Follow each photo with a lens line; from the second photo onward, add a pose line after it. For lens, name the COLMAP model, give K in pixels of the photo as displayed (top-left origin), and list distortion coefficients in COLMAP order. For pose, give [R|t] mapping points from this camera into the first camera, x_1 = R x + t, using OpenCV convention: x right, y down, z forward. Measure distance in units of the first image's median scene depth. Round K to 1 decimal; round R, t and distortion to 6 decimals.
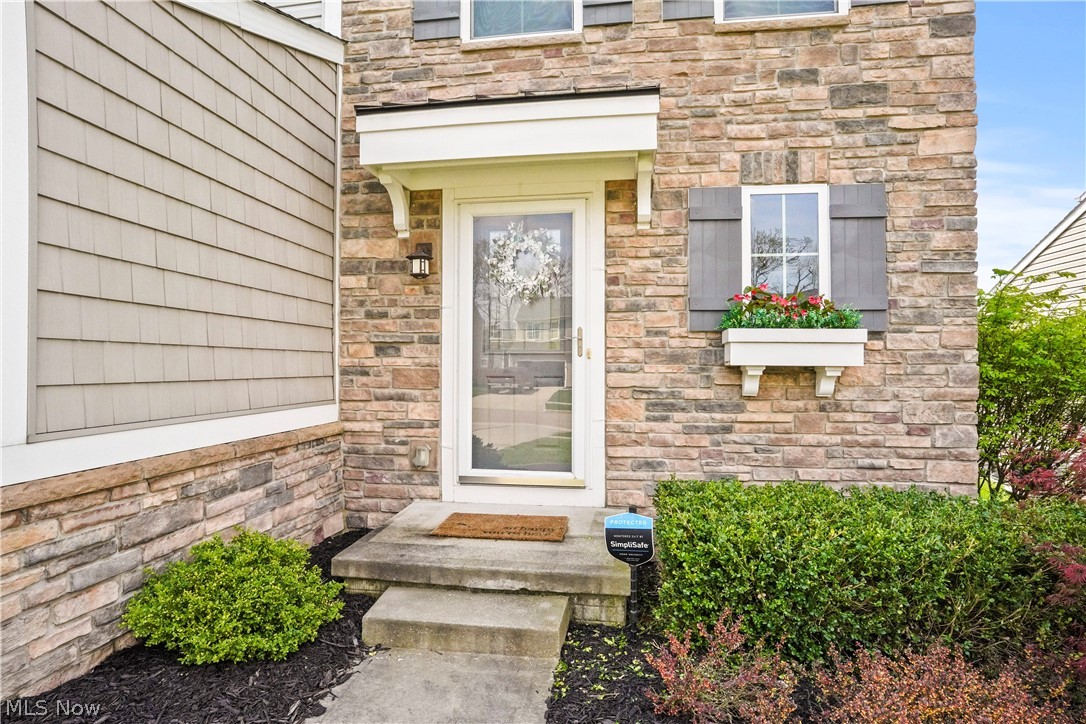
lens RADIAL K [[585.7, 0, 540.4], [0, 585.7, 363.3], [0, 0, 1]] dist [-0.067876, 0.033584]
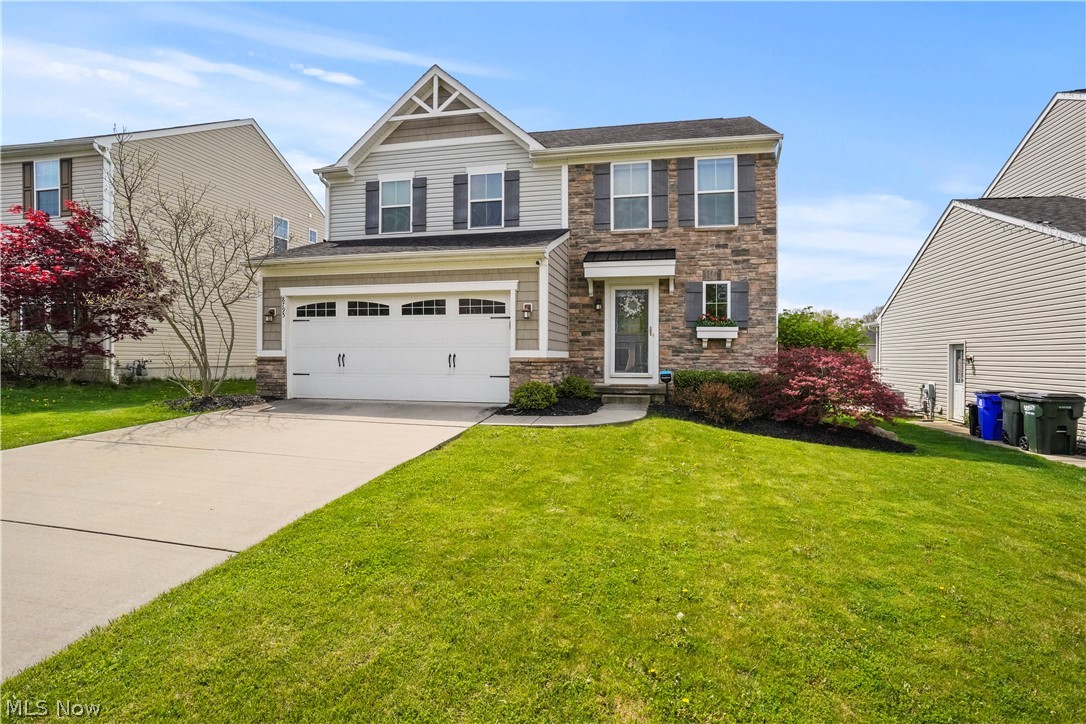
lens RADIAL K [[585.7, 0, 542.8], [0, 585.7, 361.2], [0, 0, 1]] dist [-0.067876, 0.033584]
pose [[0.997855, 0.001626, -0.065436, -0.310411], [-0.000745, 0.999909, 0.013488, 0.084986], [0.065452, -0.013410, 0.997766, -2.204118]]
